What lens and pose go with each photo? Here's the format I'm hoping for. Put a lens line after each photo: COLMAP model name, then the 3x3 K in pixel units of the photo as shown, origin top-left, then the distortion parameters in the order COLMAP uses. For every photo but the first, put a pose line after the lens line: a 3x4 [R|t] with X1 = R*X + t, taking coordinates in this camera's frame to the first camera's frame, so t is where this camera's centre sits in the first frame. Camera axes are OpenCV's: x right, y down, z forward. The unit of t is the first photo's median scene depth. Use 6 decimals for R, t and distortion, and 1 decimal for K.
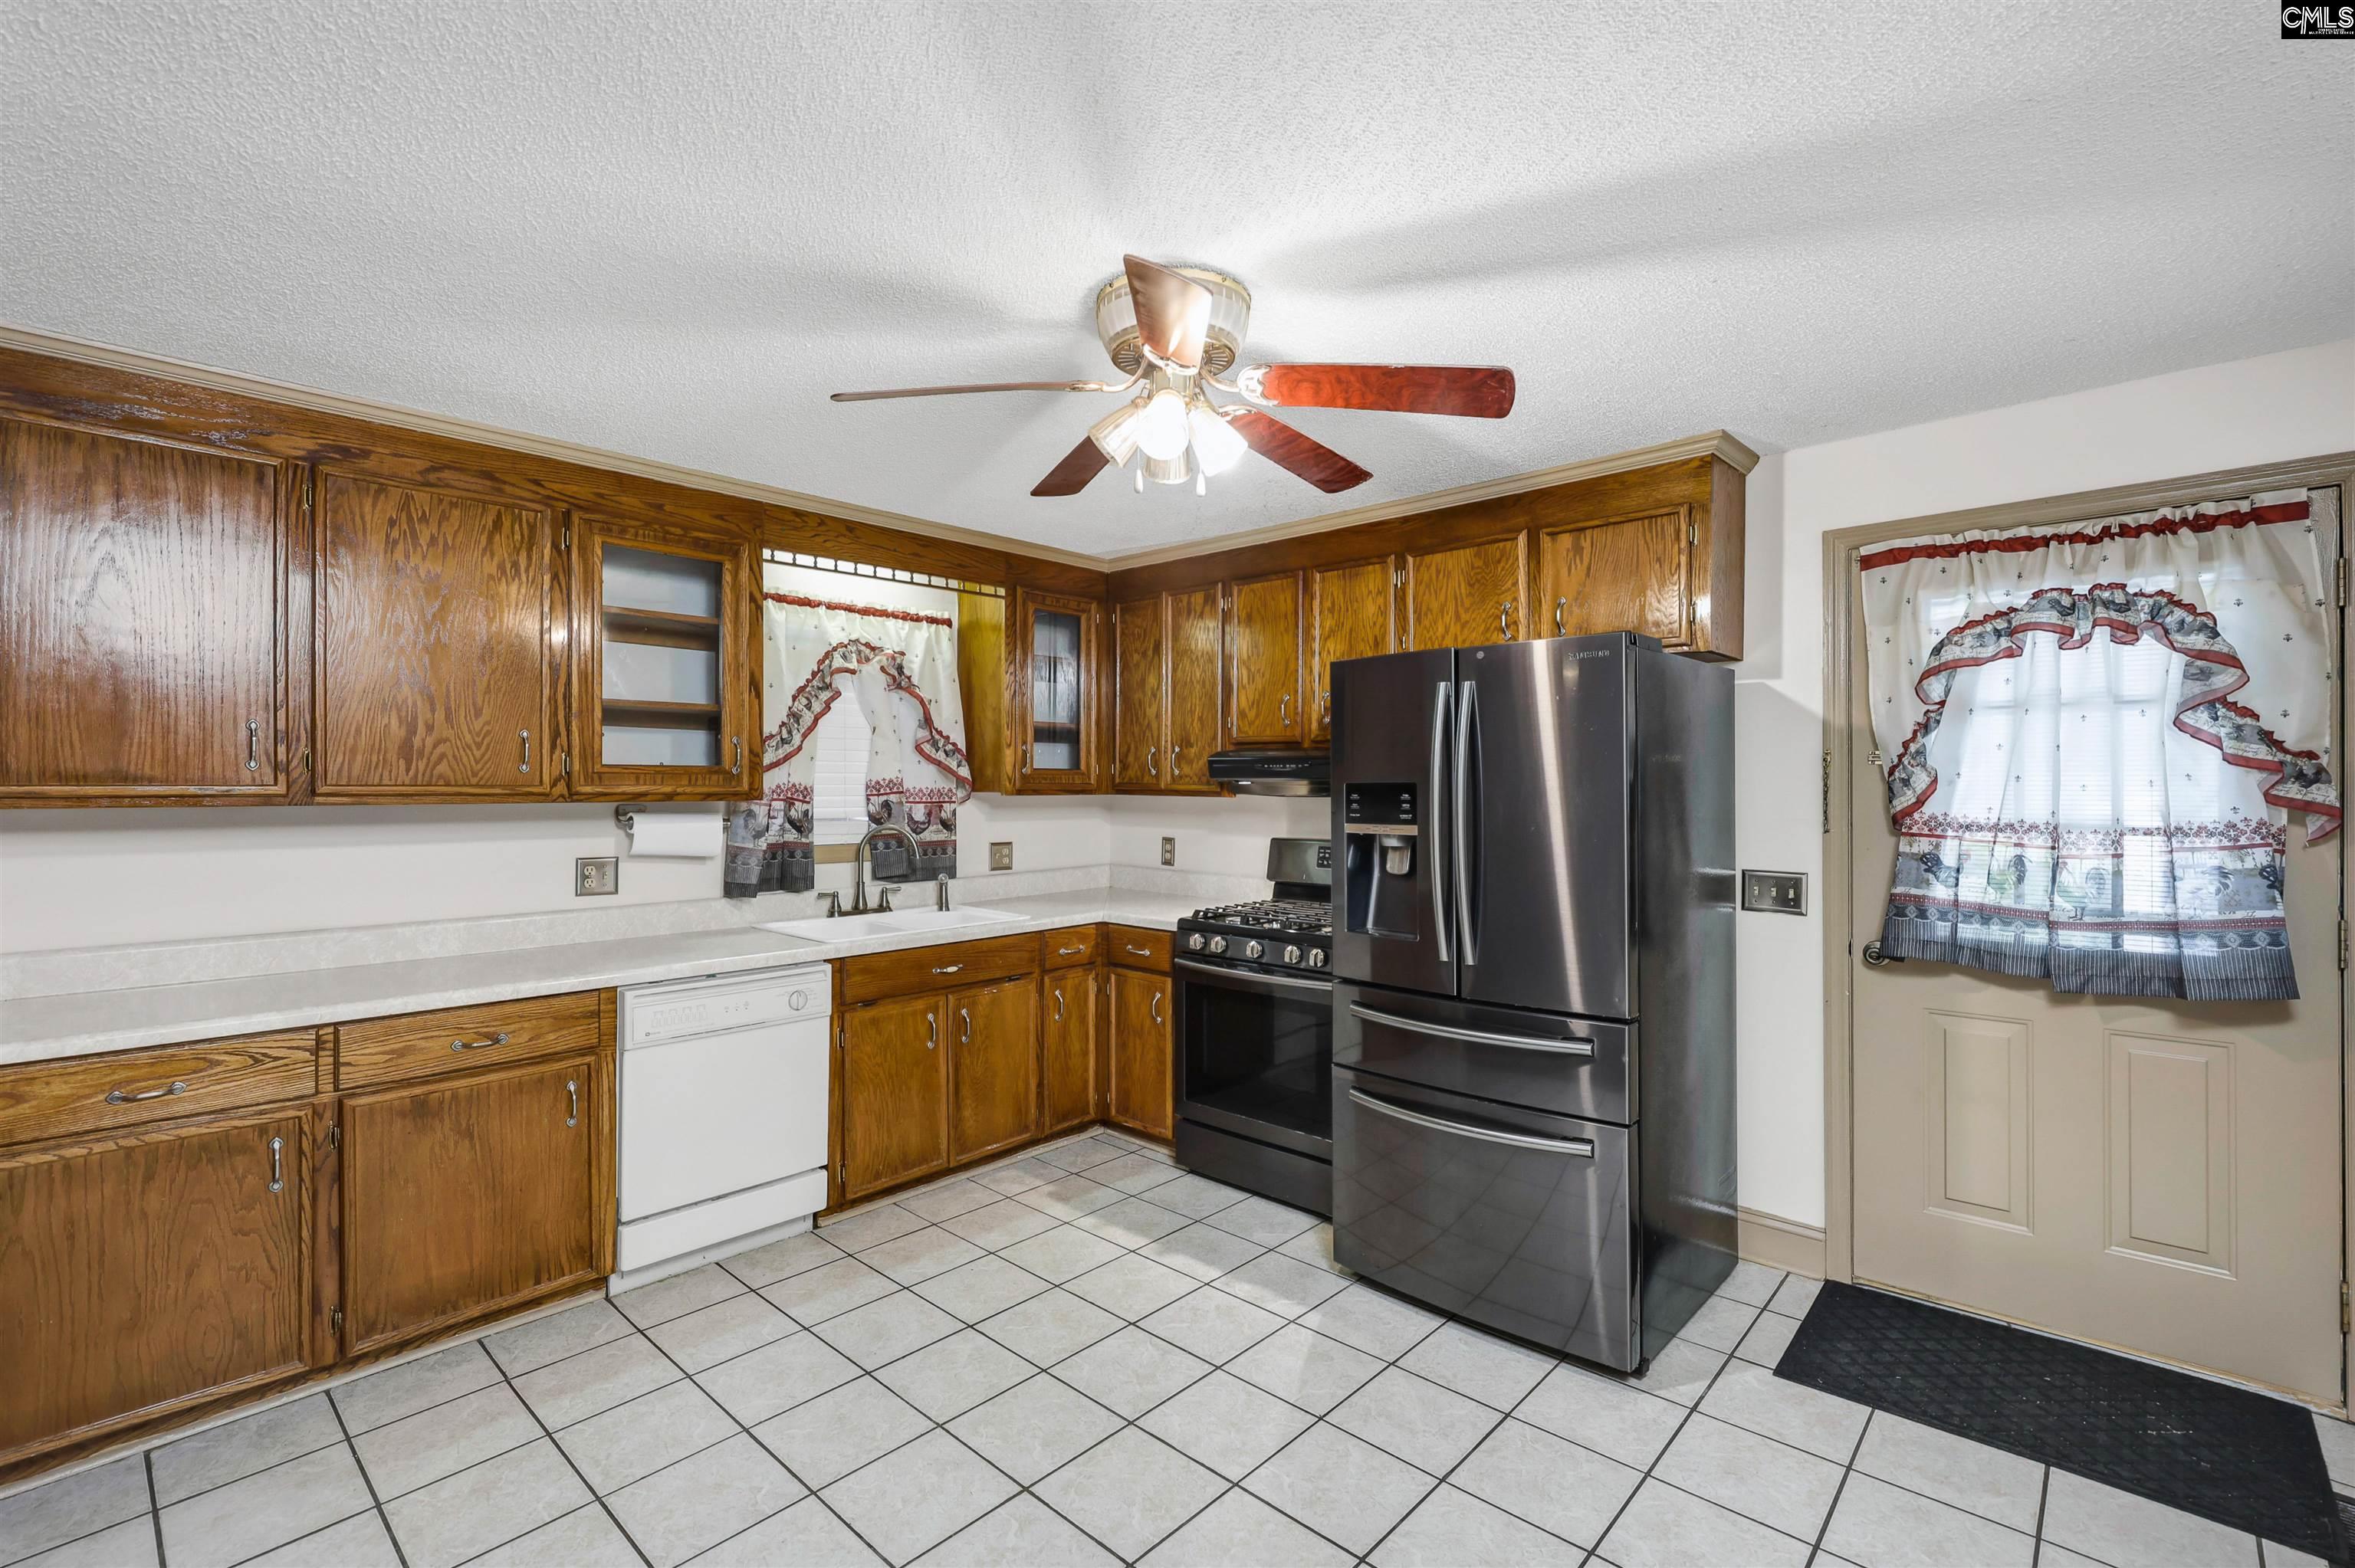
lens RADIAL K [[1051.2, 0, 1182.5], [0, 1051.2, 791.6], [0, 0, 1]] dist [0.000405, 0.000013]
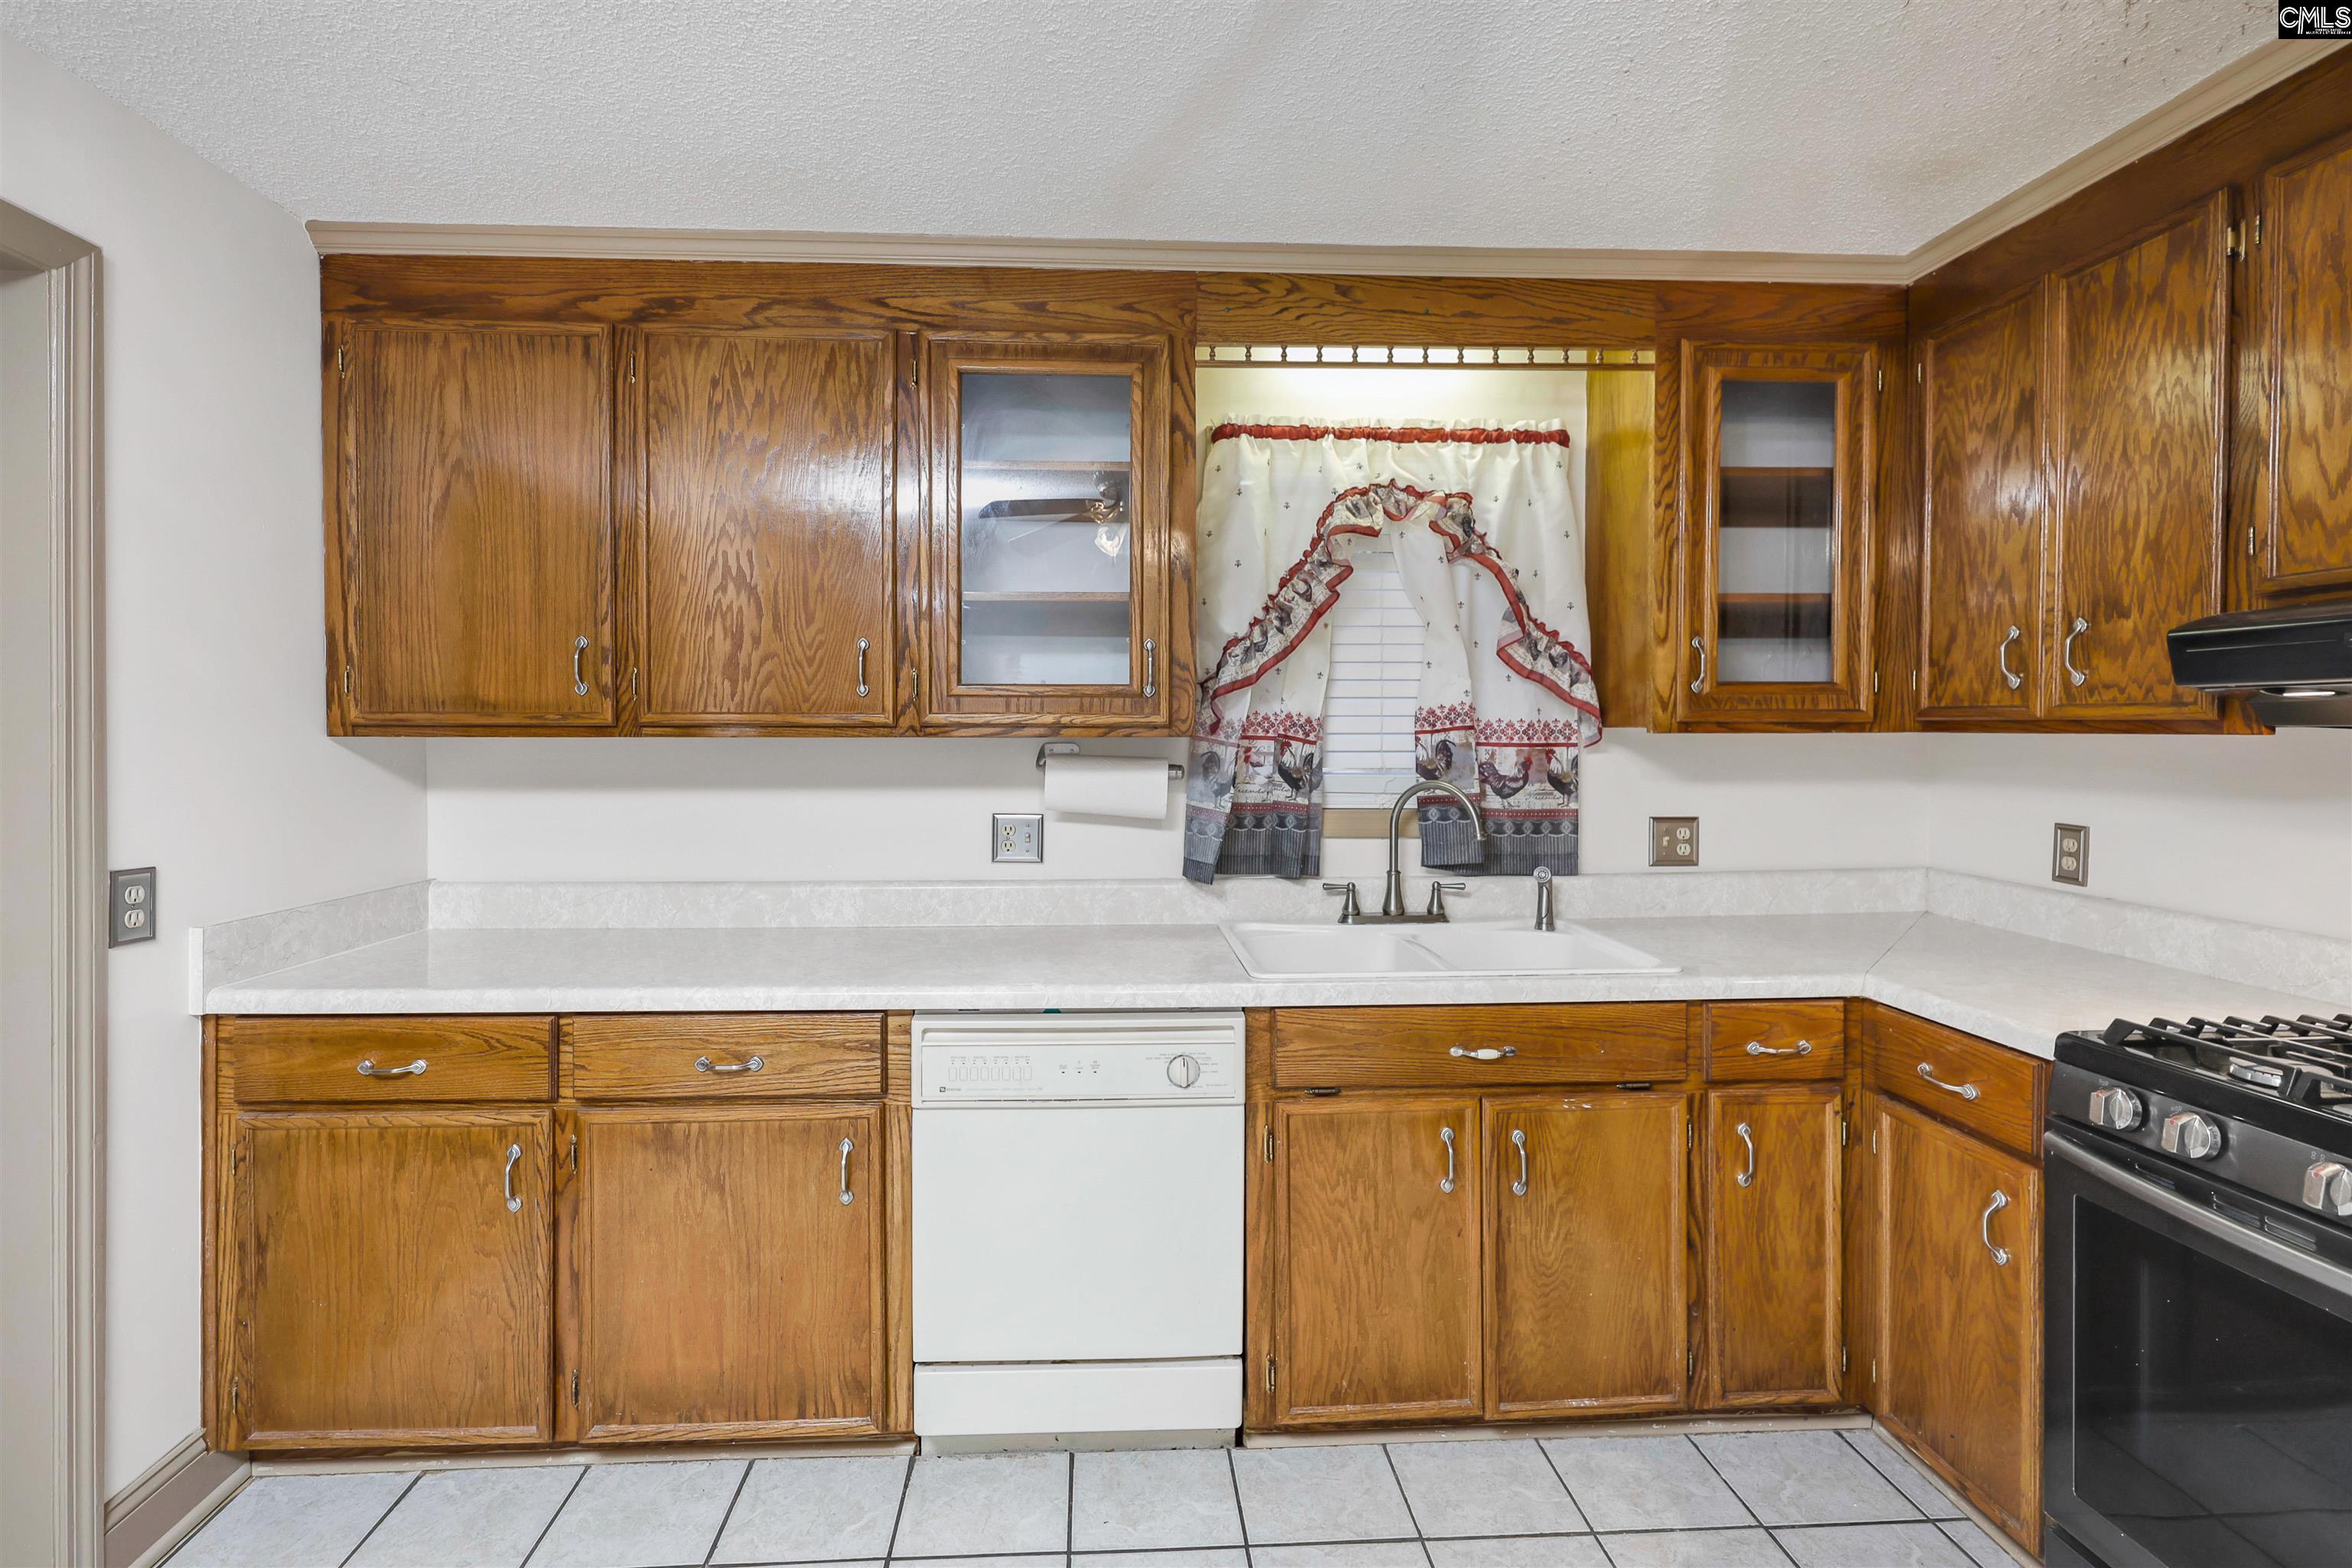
lens RADIAL K [[1067.3, 0, 1136.5], [0, 1067.3, 749.4], [0, 0, 1]] dist [0.001301, 0.000244]
pose [[0.709239, 0.007573, -0.704927, 0.037483], [-0.004184, 0.999970, 0.006532, 0.012067], [0.704956, -0.001684, 0.709249, 0.516642]]
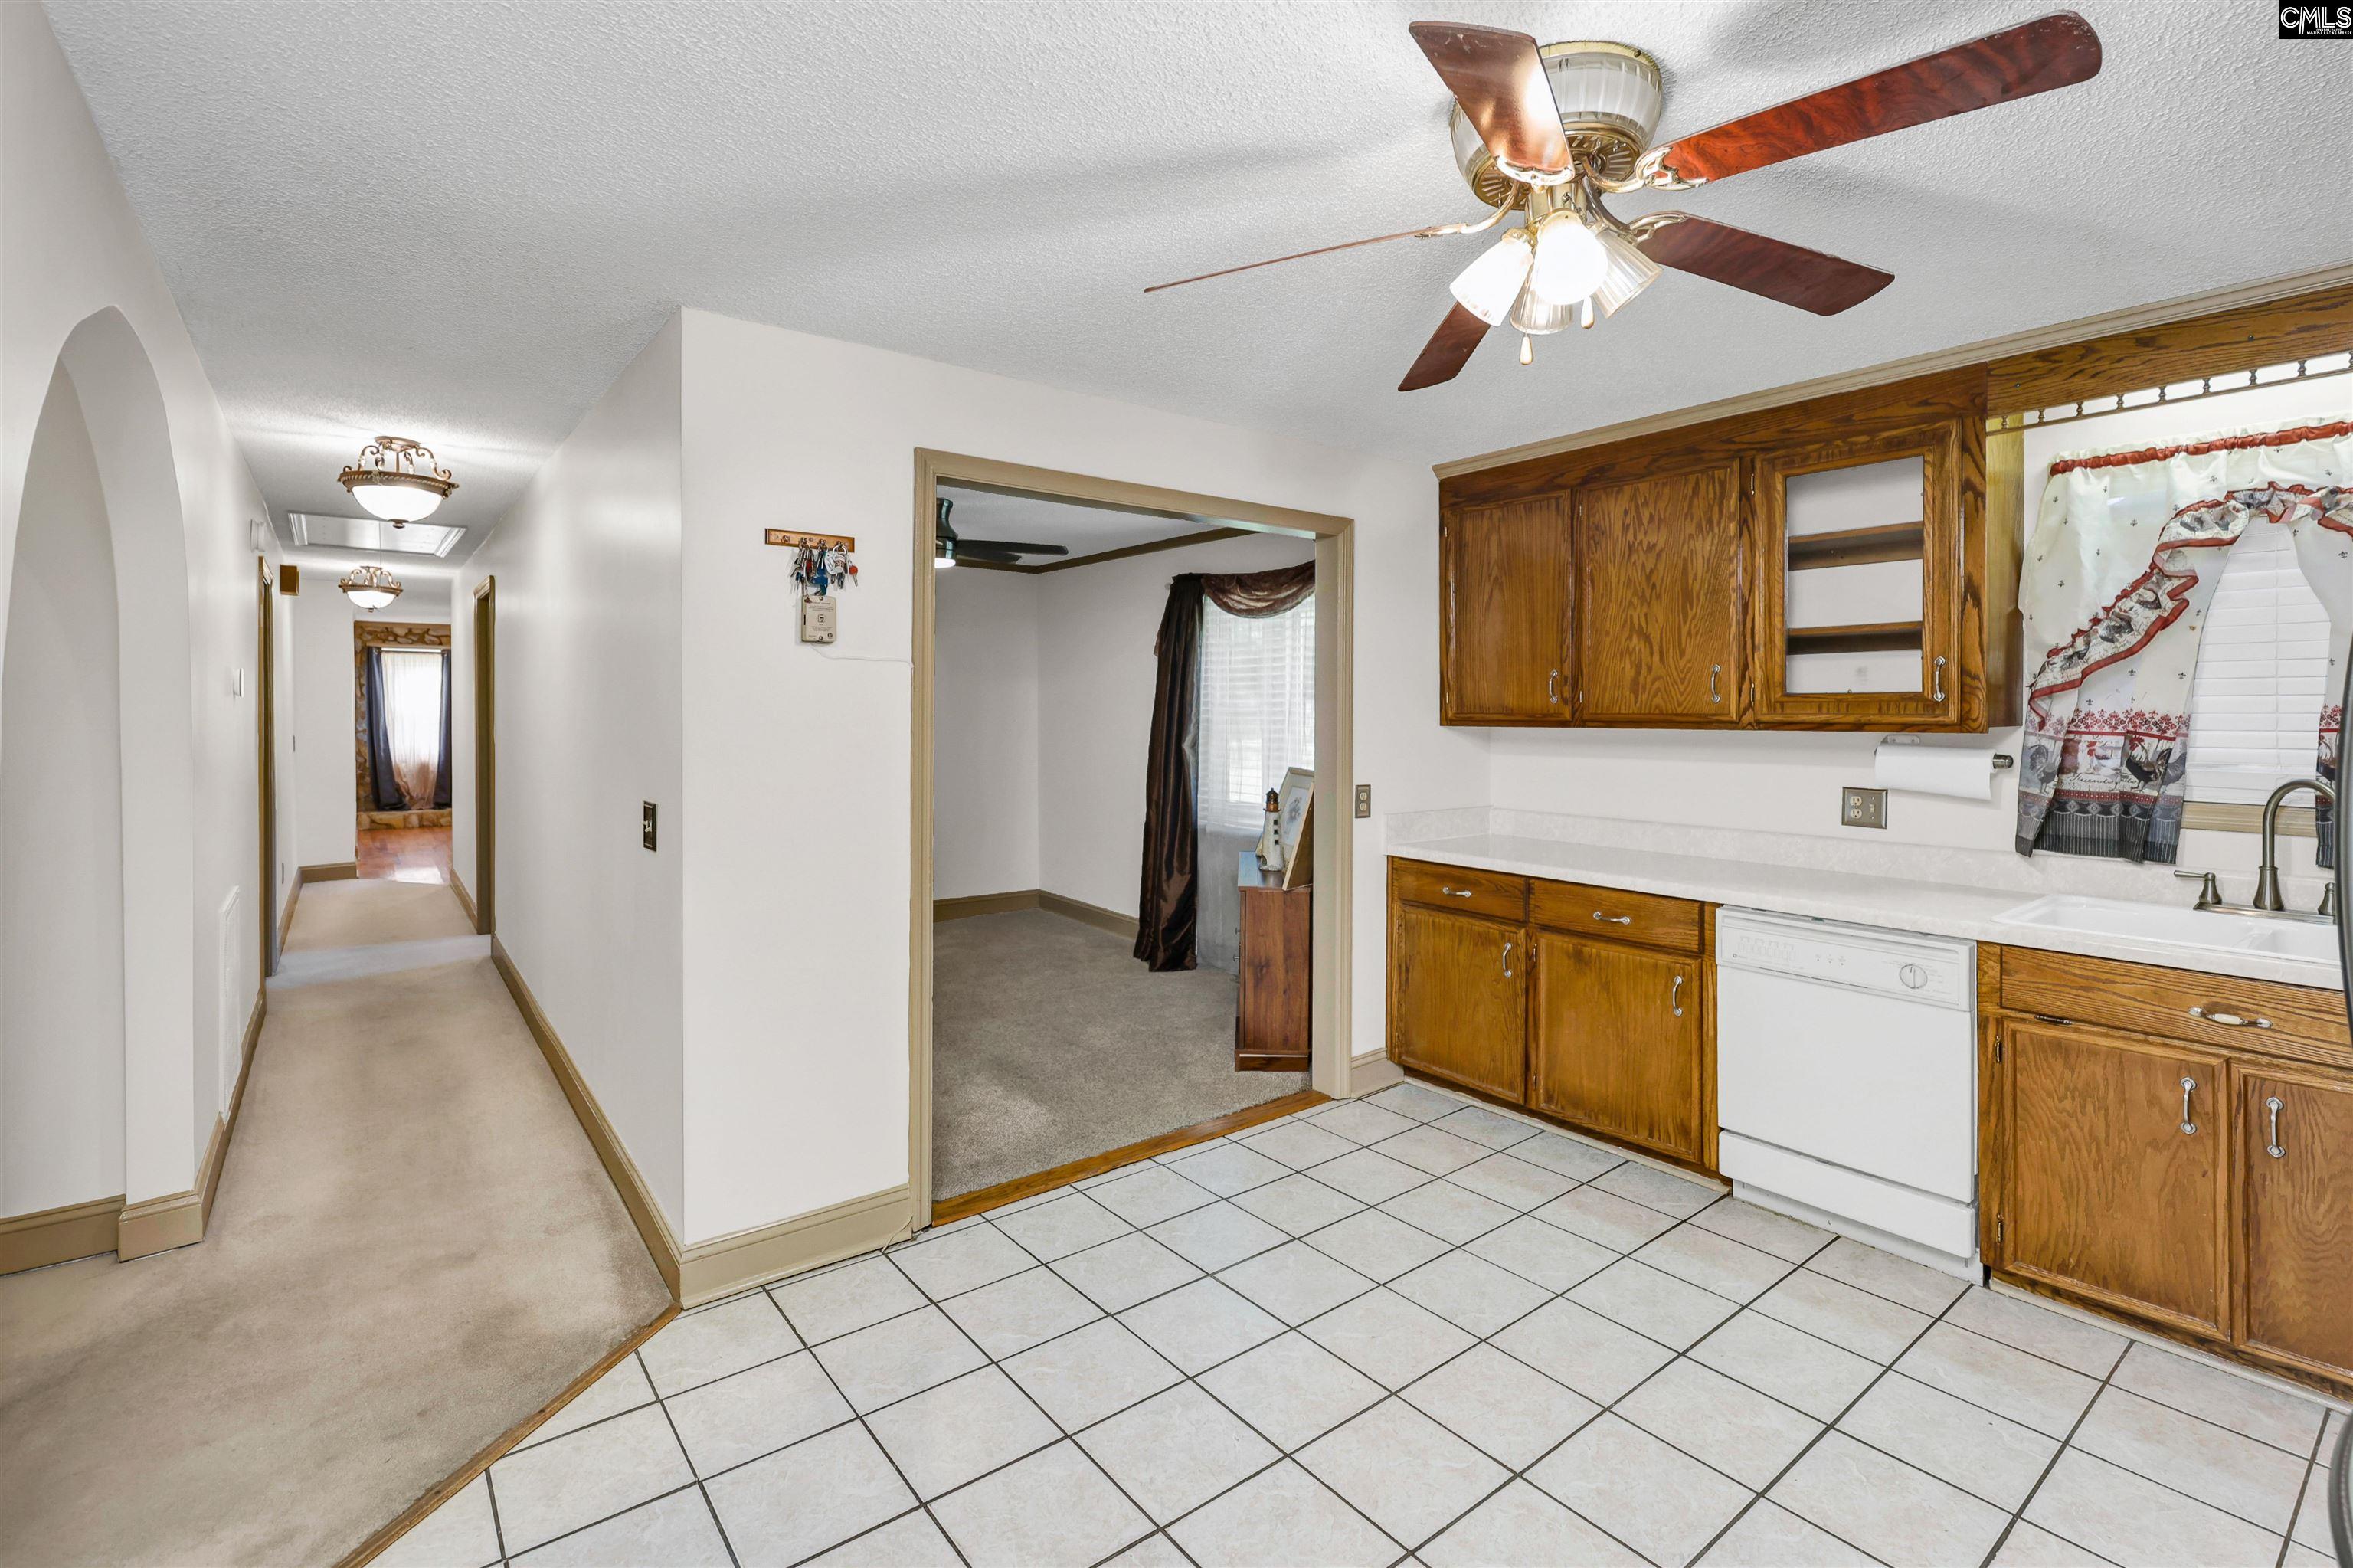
lens RADIAL K [[1056.6, 0, 1174.4], [0, 1056.6, 719.6], [0, 0, 1]] dist [0.000287, 0.000154]
pose [[-0.168948, 0.006993, -0.985600, 0.508566], [-0.006197, 0.999948, 0.008157, -0.004671], [0.985606, 0.007486, -0.168895, 0.531835]]
